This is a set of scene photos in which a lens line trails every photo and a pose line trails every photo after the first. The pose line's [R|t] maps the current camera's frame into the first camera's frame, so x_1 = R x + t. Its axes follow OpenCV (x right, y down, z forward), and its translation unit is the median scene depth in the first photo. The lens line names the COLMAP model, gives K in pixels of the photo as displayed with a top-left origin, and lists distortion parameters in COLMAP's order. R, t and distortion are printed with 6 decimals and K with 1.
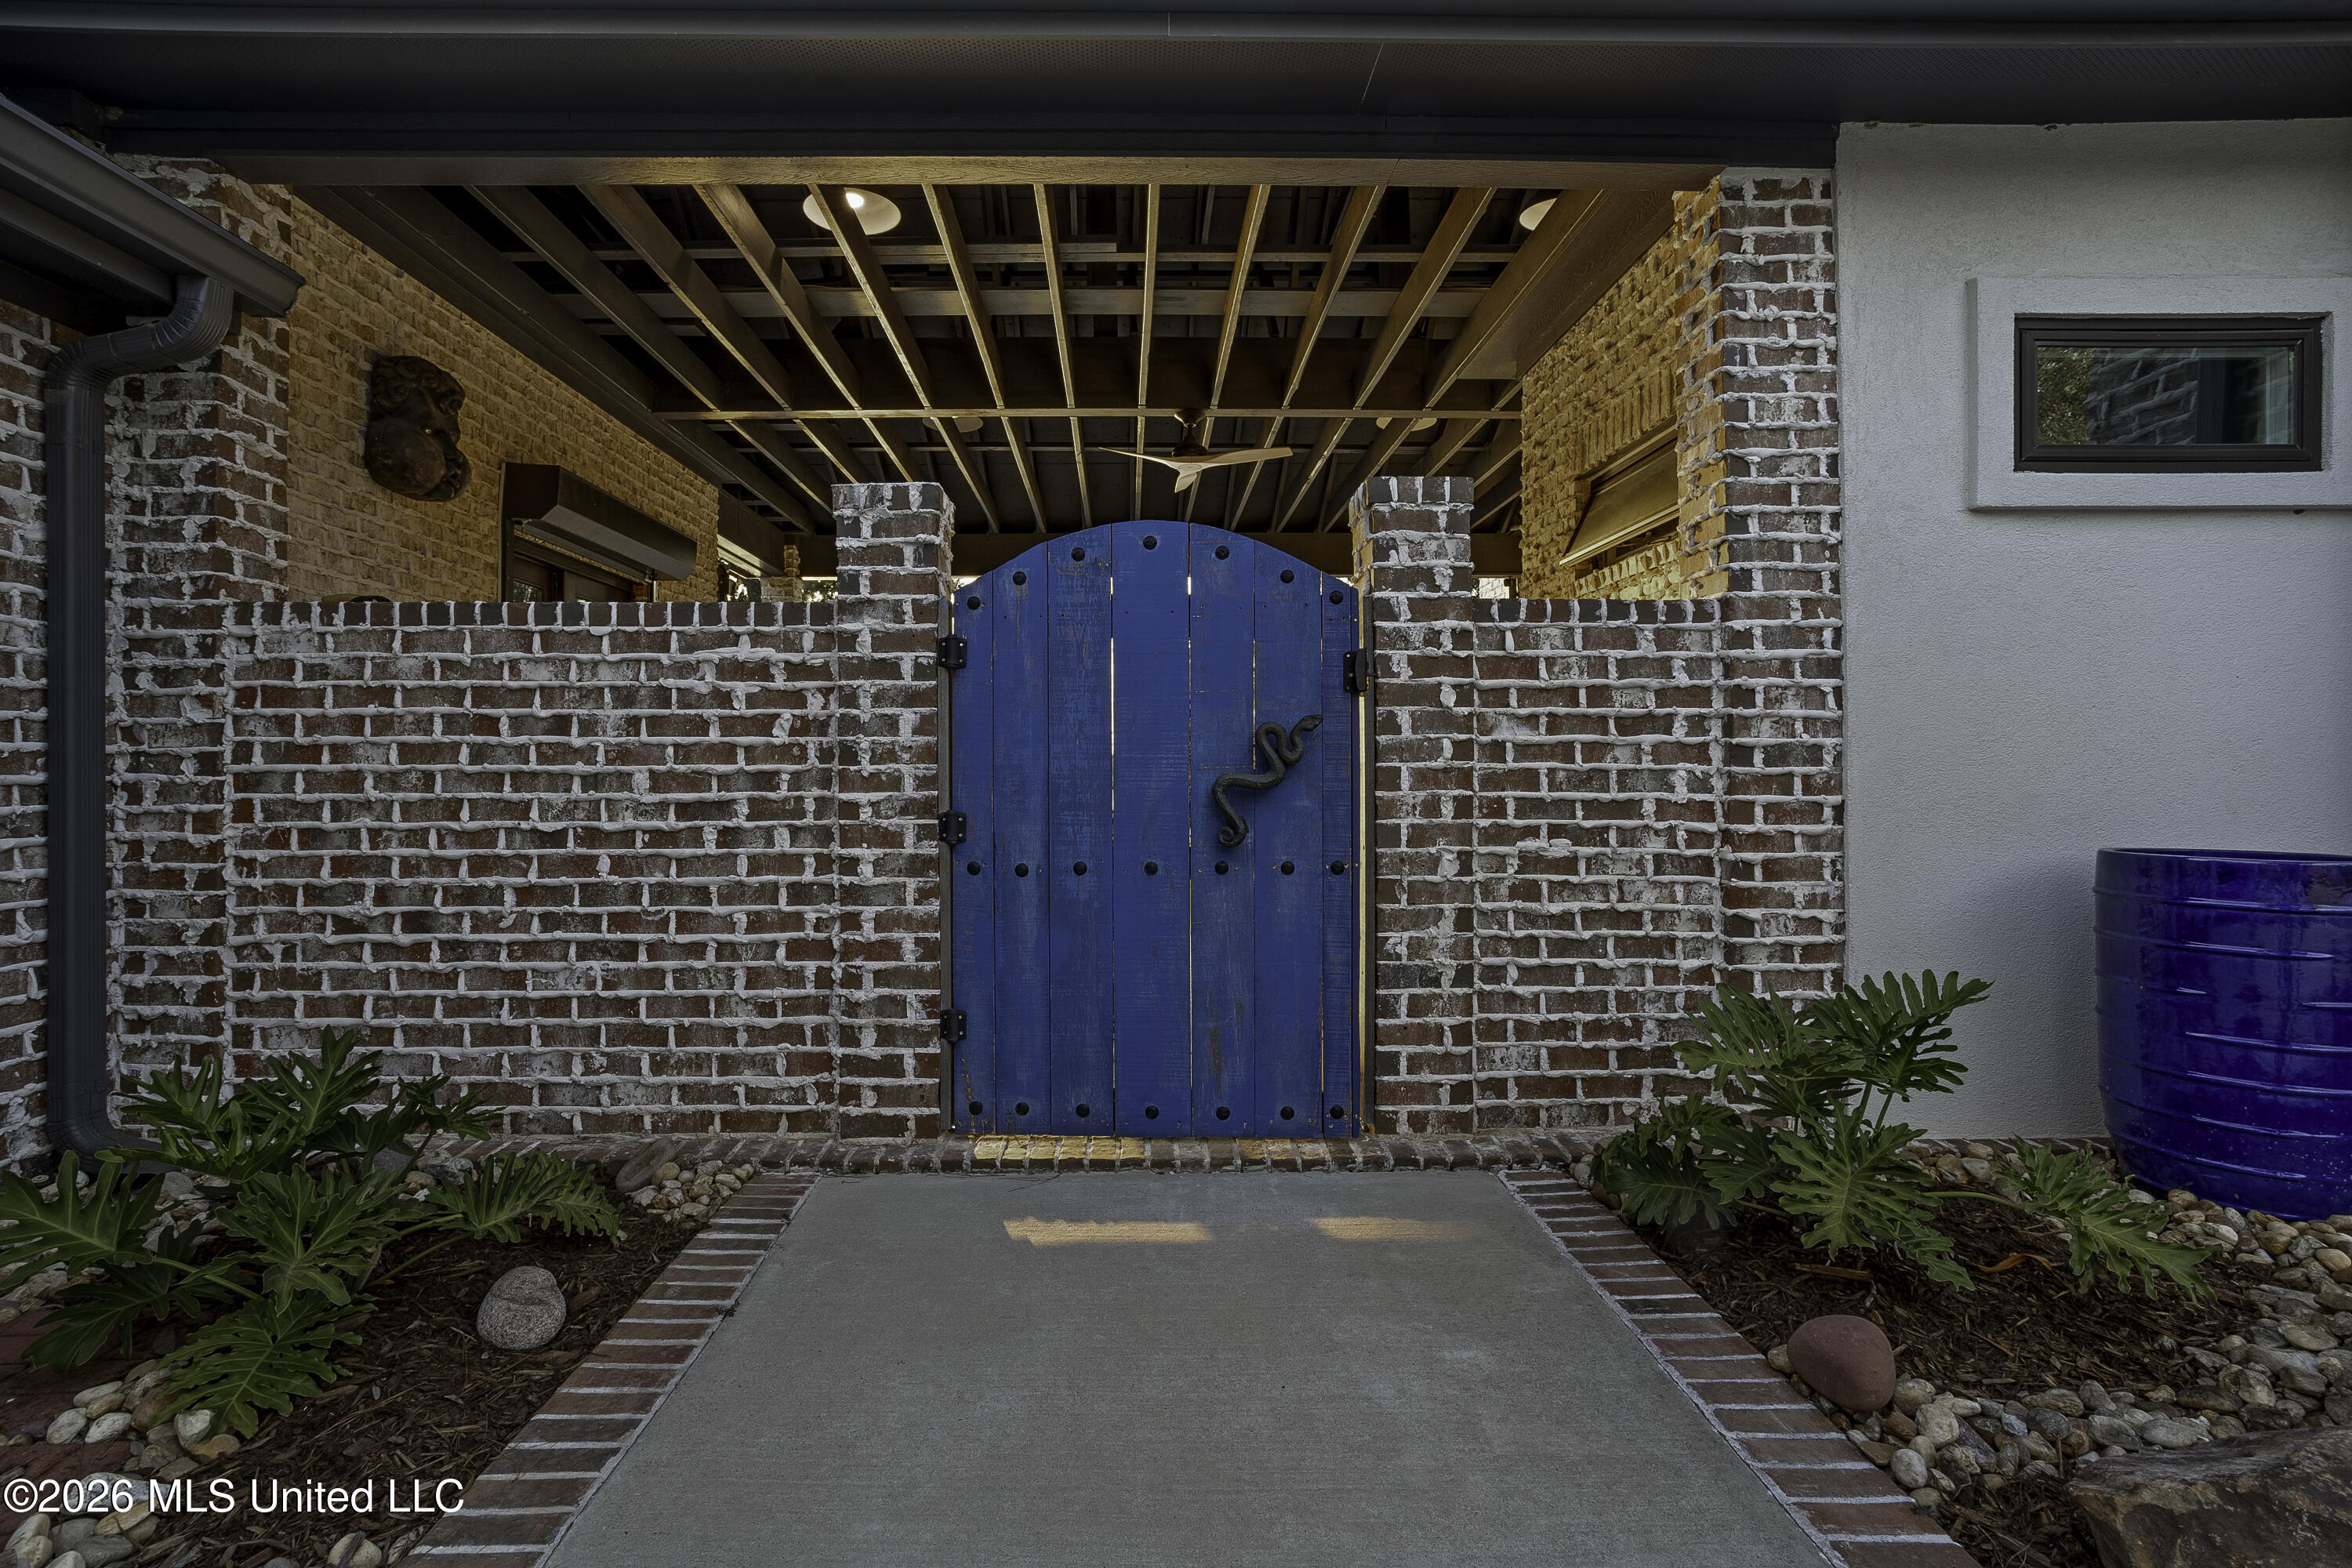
lens RADIAL K [[1117.6, 0, 1176.0], [0, 1117.6, 764.6], [0, 0, 1]] dist [-0.035062, 0.012949]
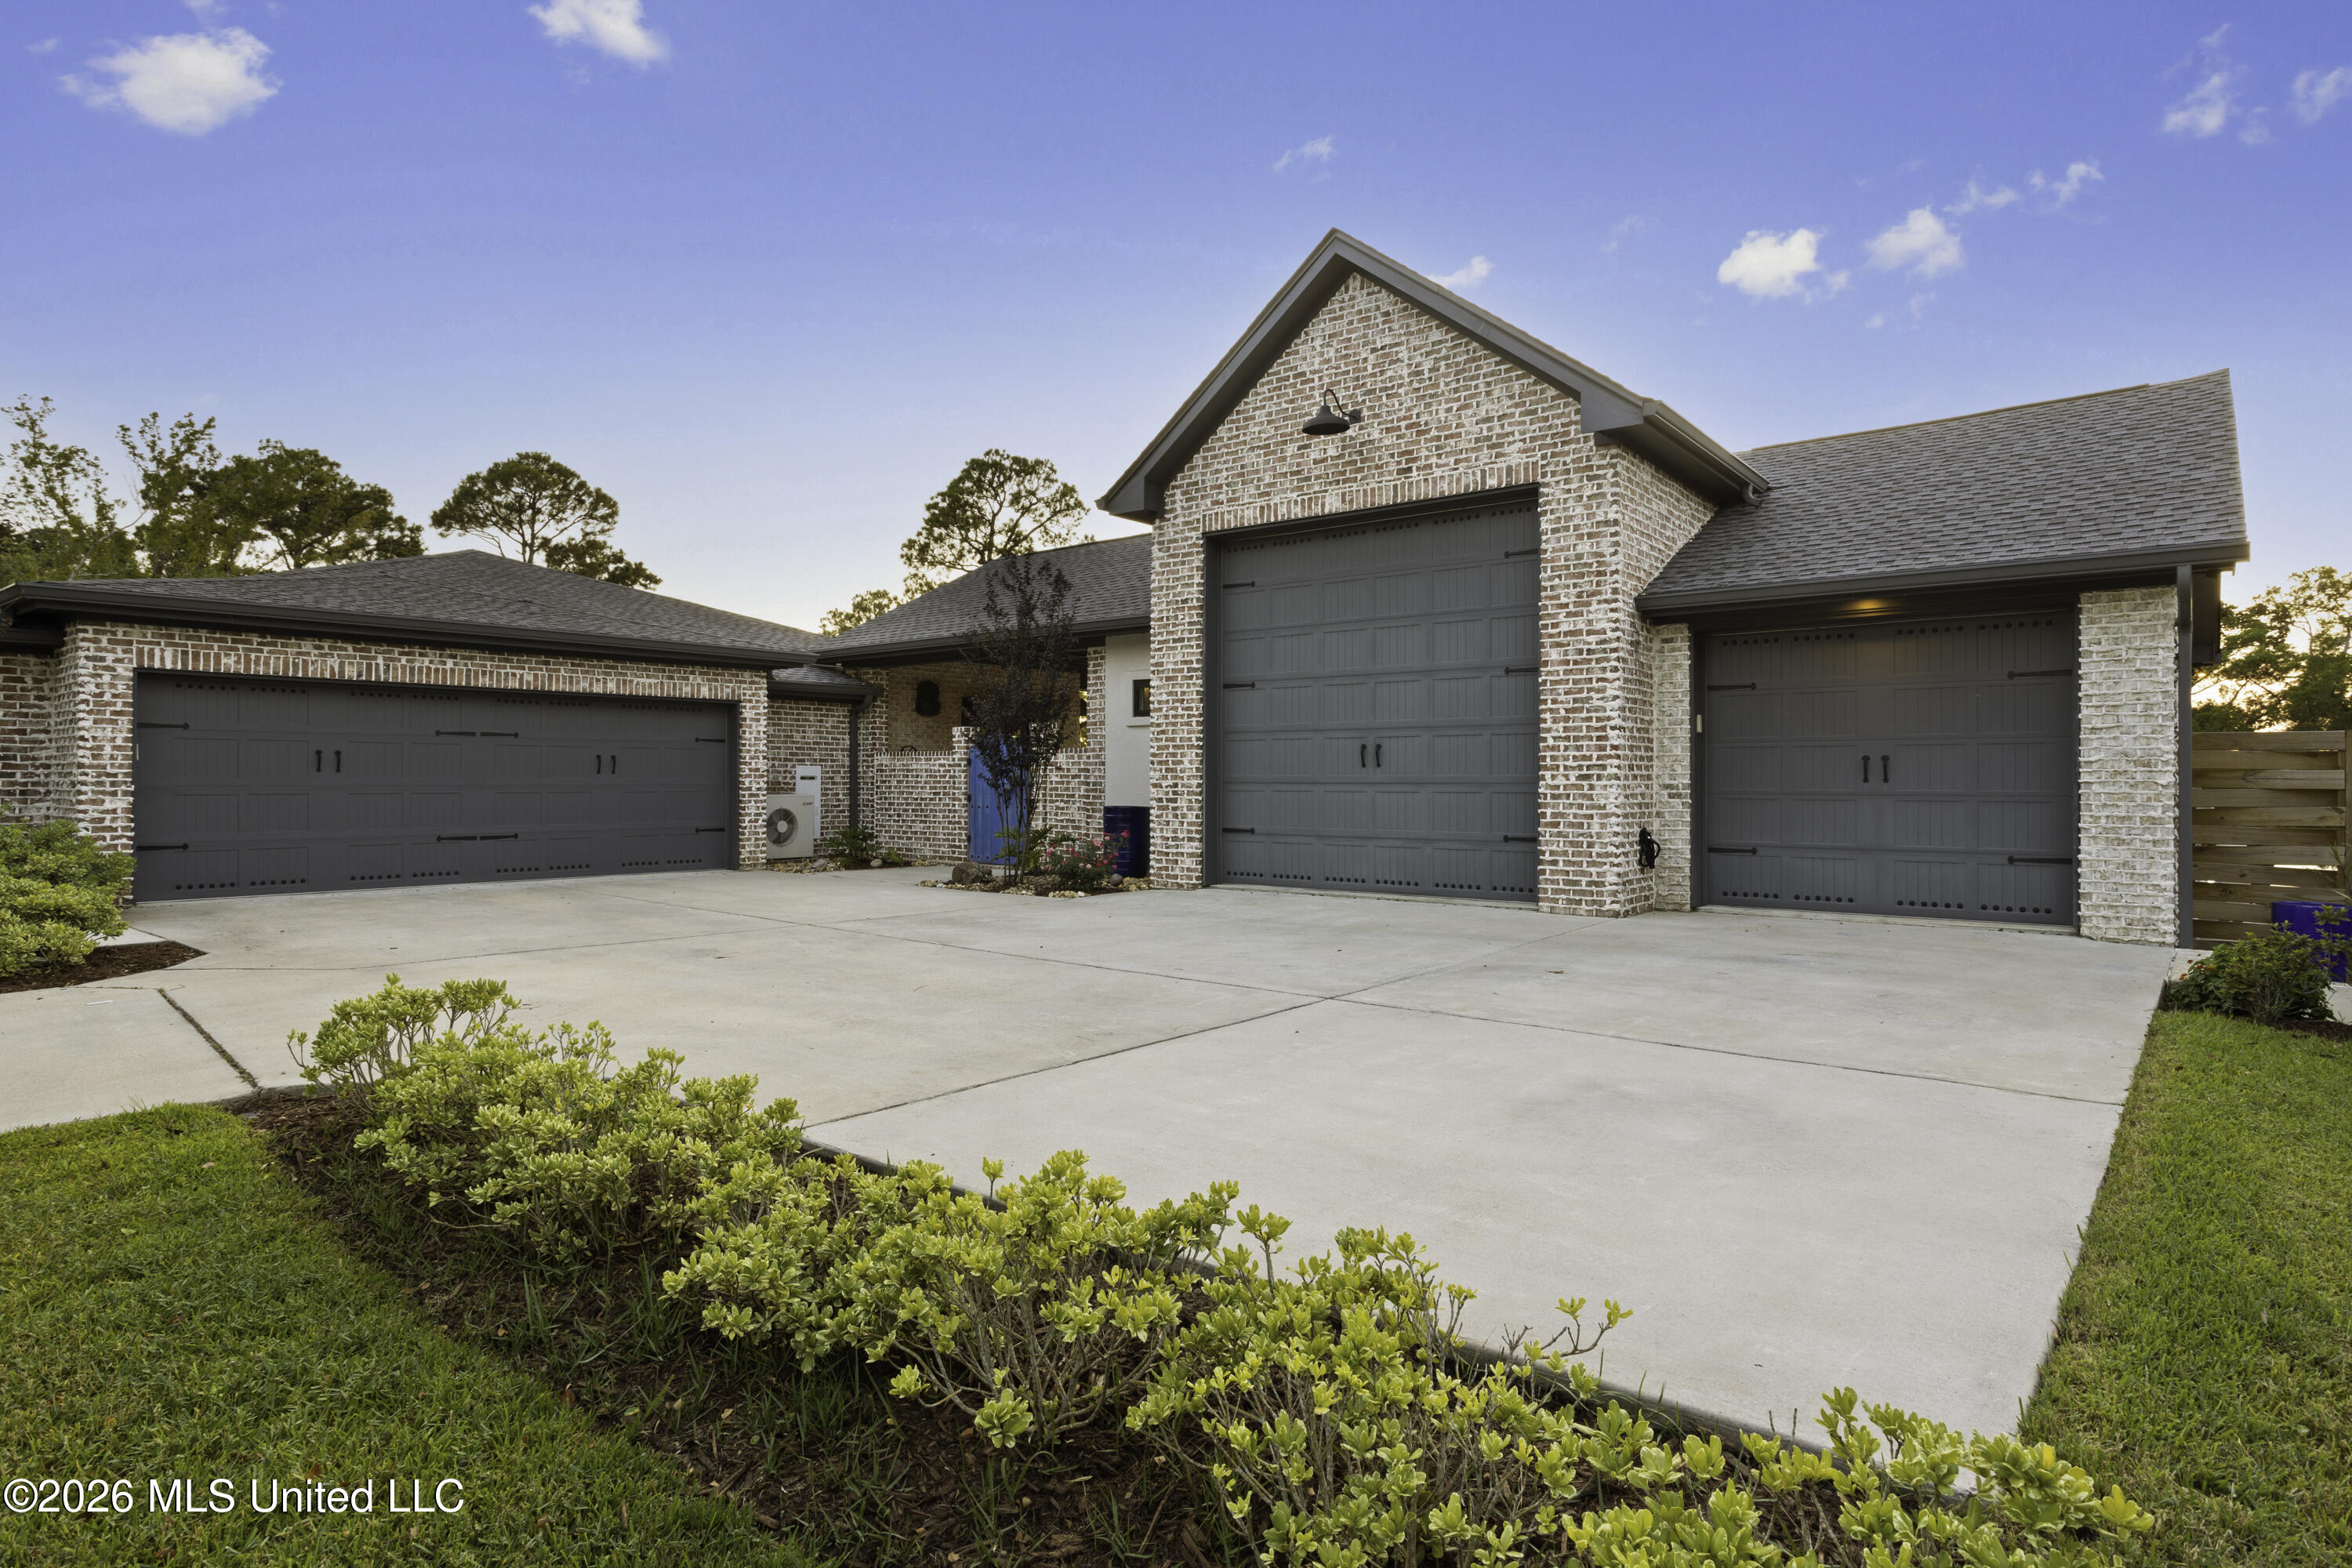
lens RADIAL K [[1280.0, 0, 1178.3], [0, 1280.0, 780.7], [0, 0, 1]] dist [-0.006871, -0.000818]
pose [[0.765484, 0.005058, -0.643435, 4.070822], [-0.005662, 0.999983, 0.001126, -0.029231], [0.643430, 0.002781, 0.765500, -2.670483]]
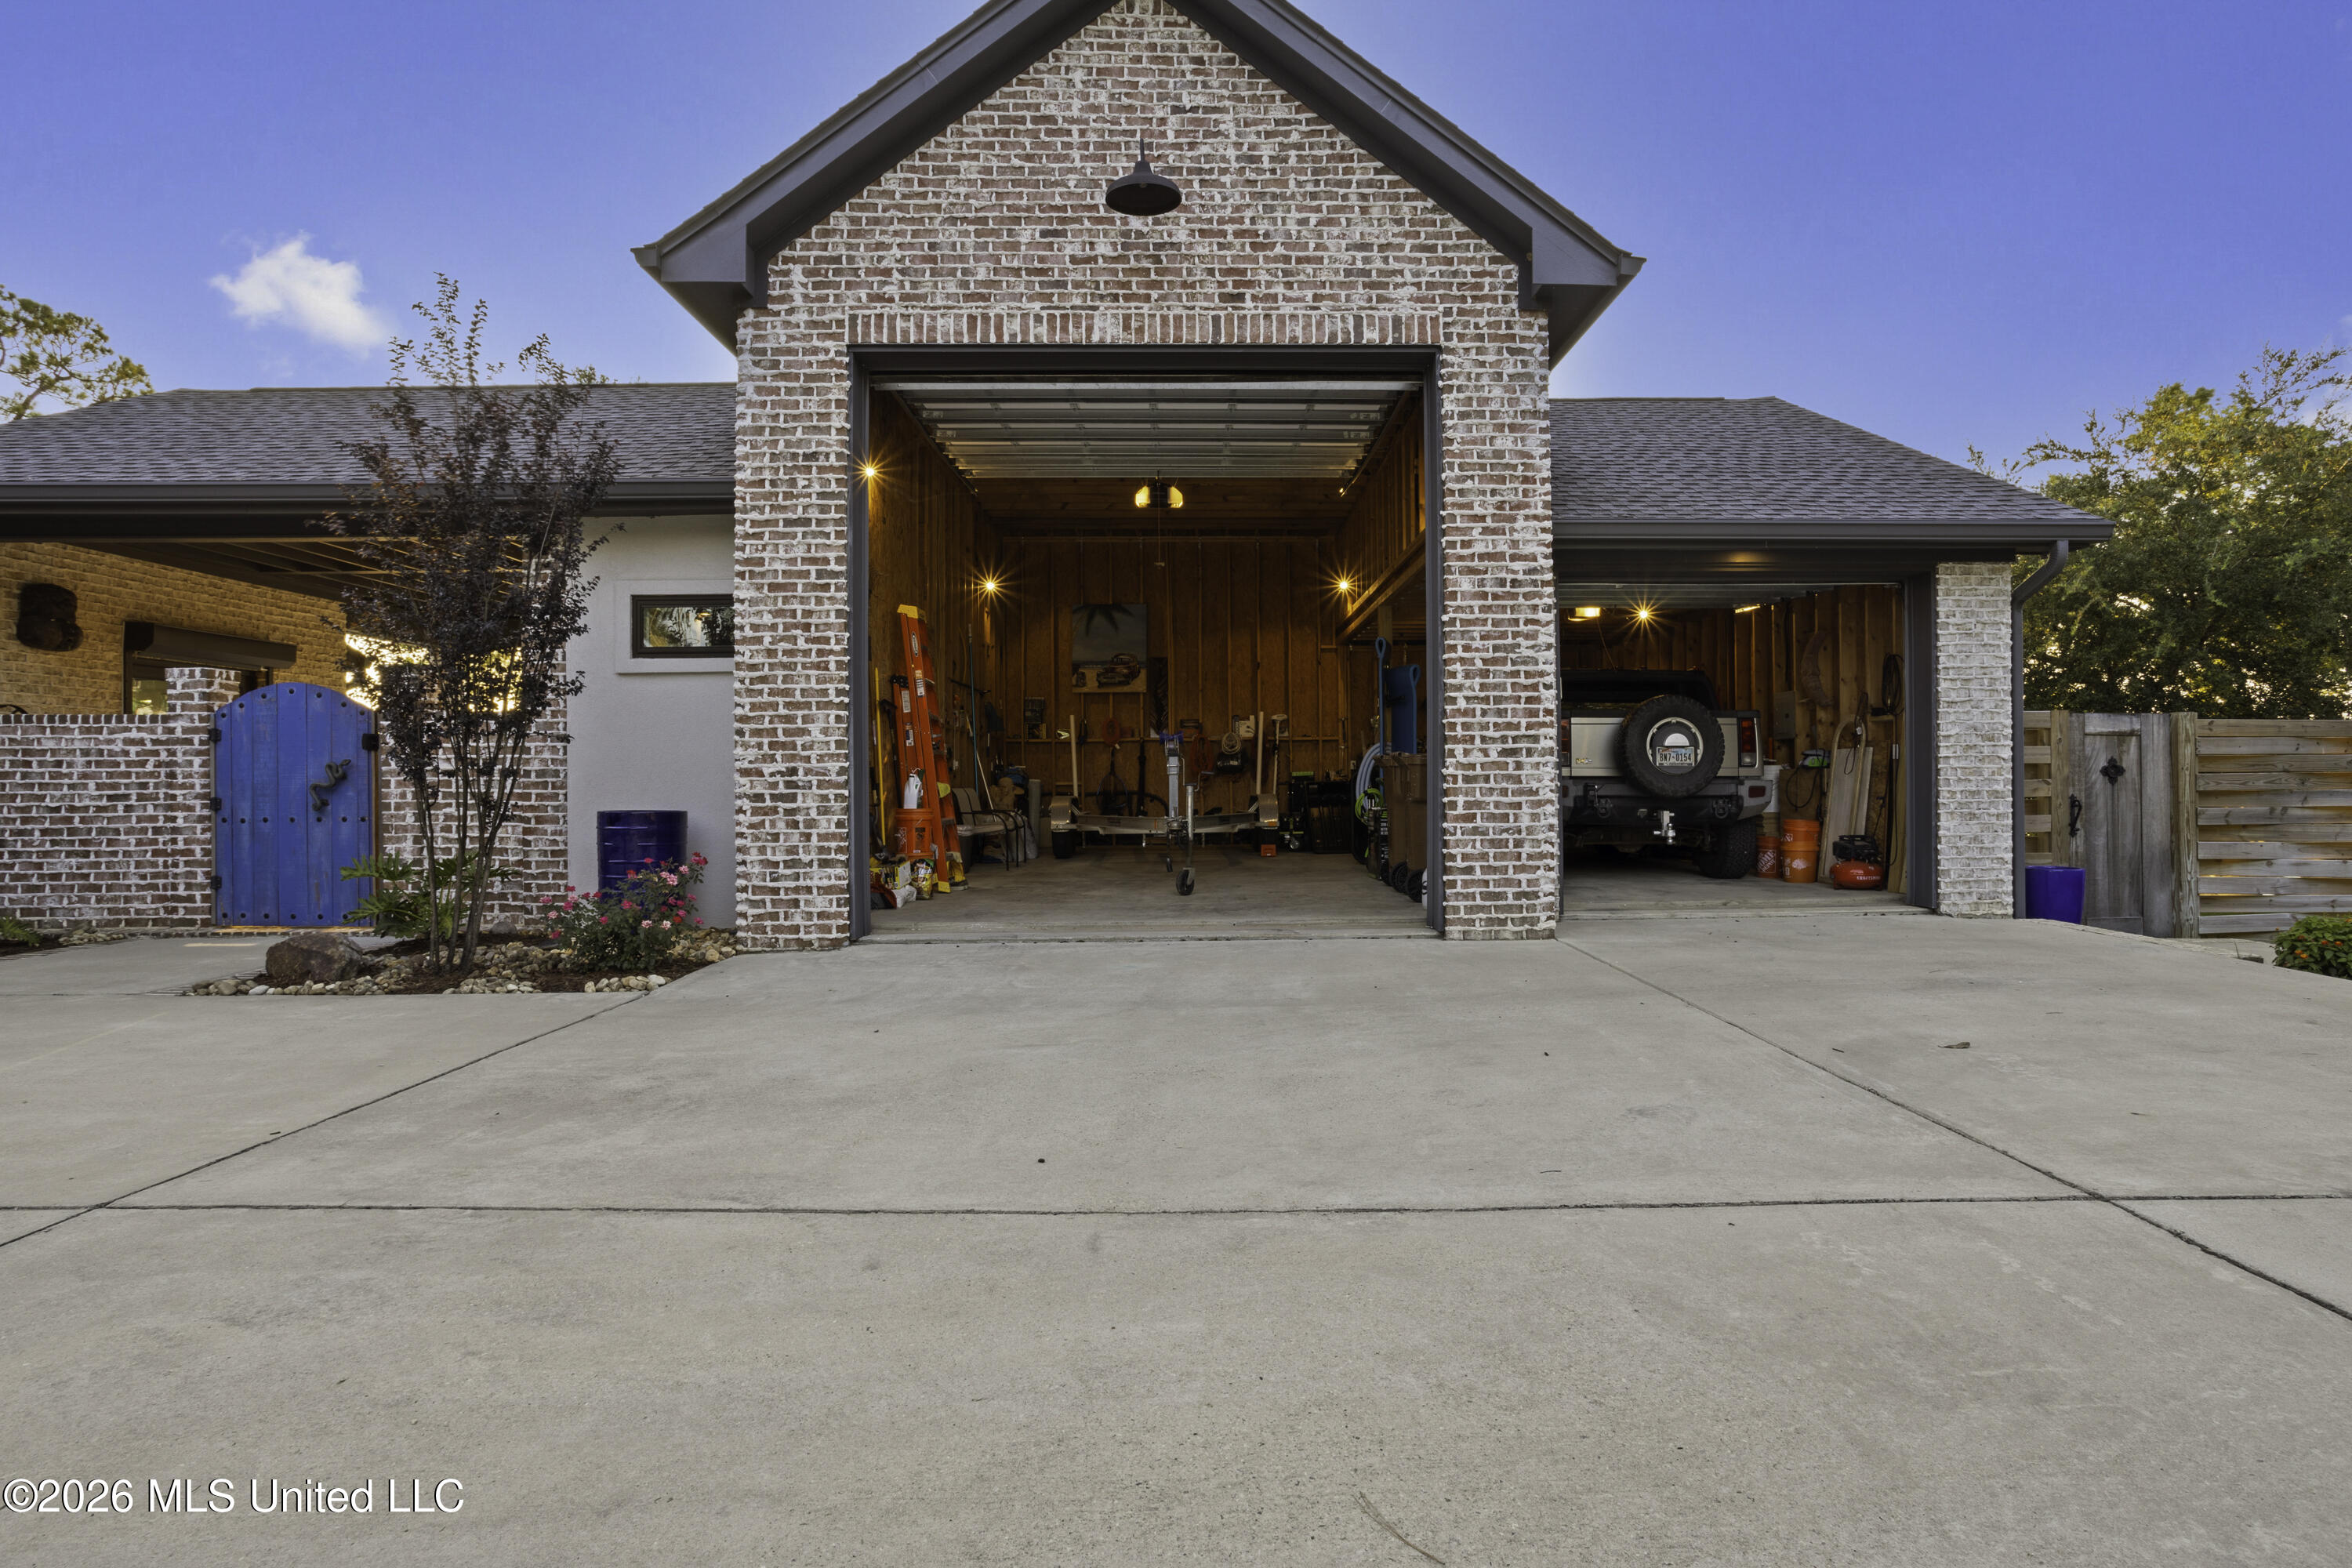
lens RADIAL K [[1249.6, 0, 1336.3], [0, 1249.6, 776.8], [0, 0, 1]] dist [-0.040234, 0.017280]
pose [[0.999860, -0.004573, 0.016087, 2.288866], [0.004585, 0.999989, -0.000707, 0.008252], [-0.016084, 0.000780, 0.999870, -1.805174]]
